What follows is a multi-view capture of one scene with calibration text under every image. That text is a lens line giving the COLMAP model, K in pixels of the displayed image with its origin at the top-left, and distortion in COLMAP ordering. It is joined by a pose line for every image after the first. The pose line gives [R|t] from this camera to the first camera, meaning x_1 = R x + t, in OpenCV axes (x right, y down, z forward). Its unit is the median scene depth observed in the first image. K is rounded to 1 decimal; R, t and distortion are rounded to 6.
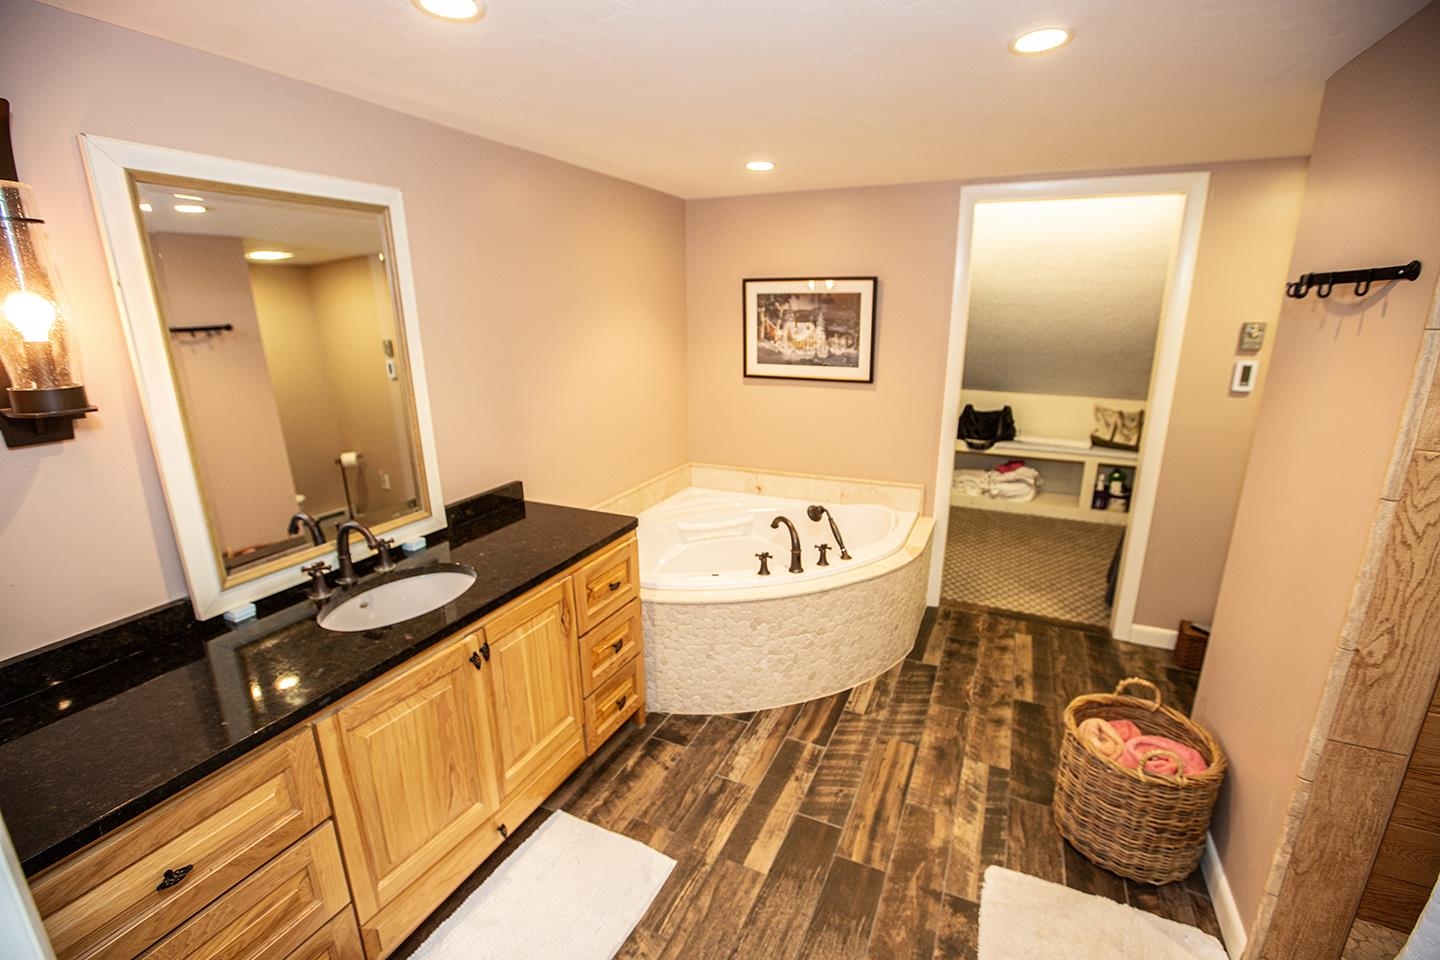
lens RADIAL K [[653.3, 0, 715.4], [0, 653.3, 481.3], [0, 0, 1]] dist [-0.000363, 0.000866]
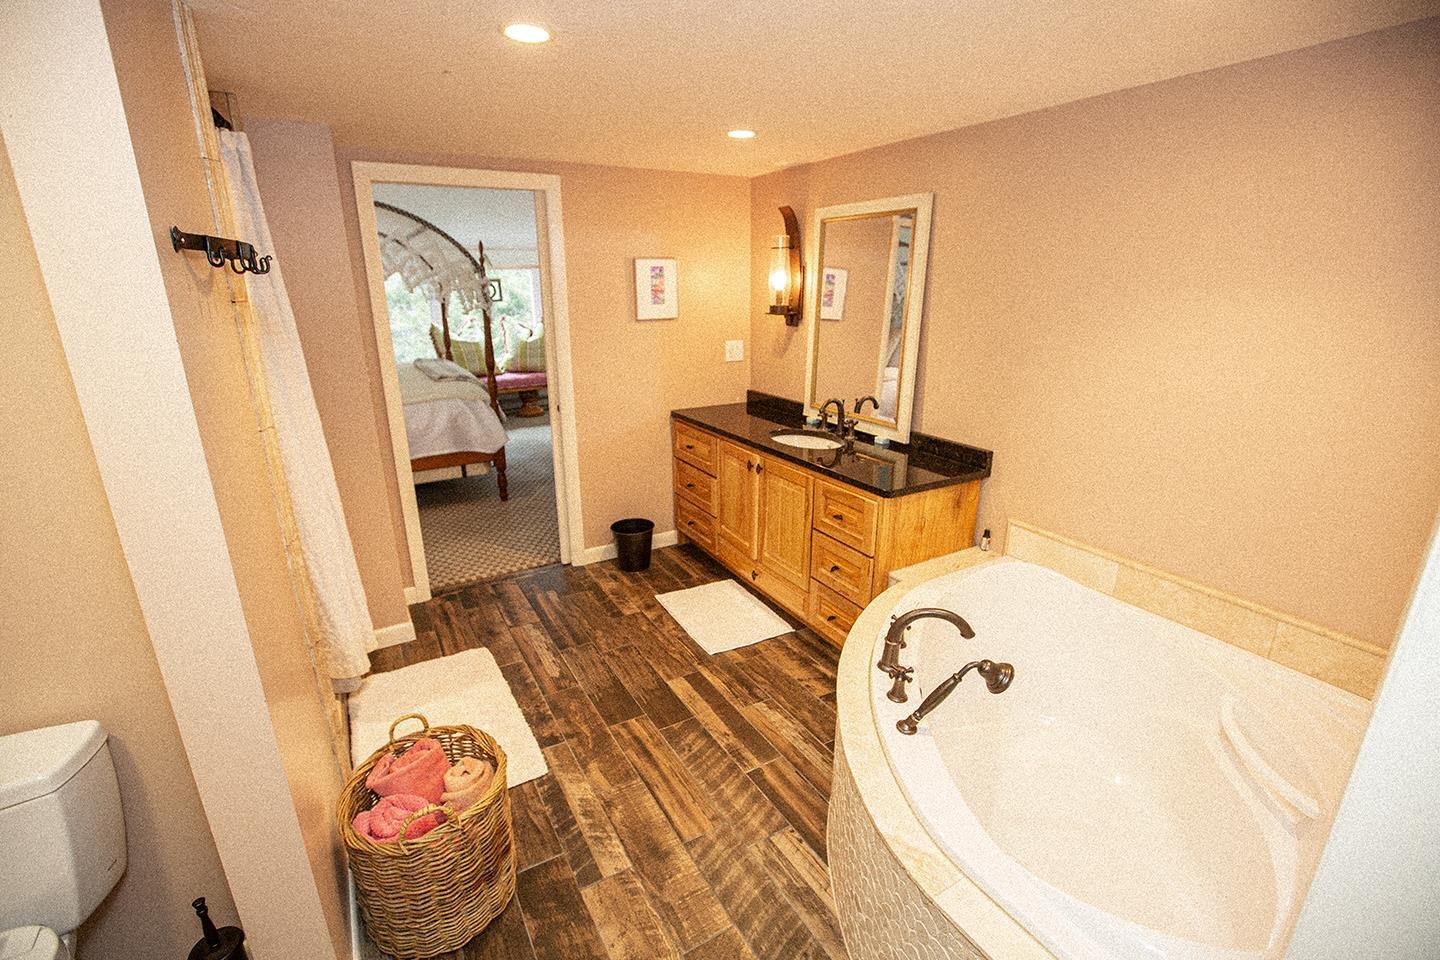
lens RADIAL K [[653.3, 0, 714.3], [0, 653.3, 490.6], [0, 0, 1]] dist [-0.000363, 0.000866]
pose [[-0.577867, 0.250597, -0.776705, 0.892308], [-0.207098, 0.875516, 0.436558, -0.354538], [0.789418, 0.413126, -0.454033, 1.364132]]
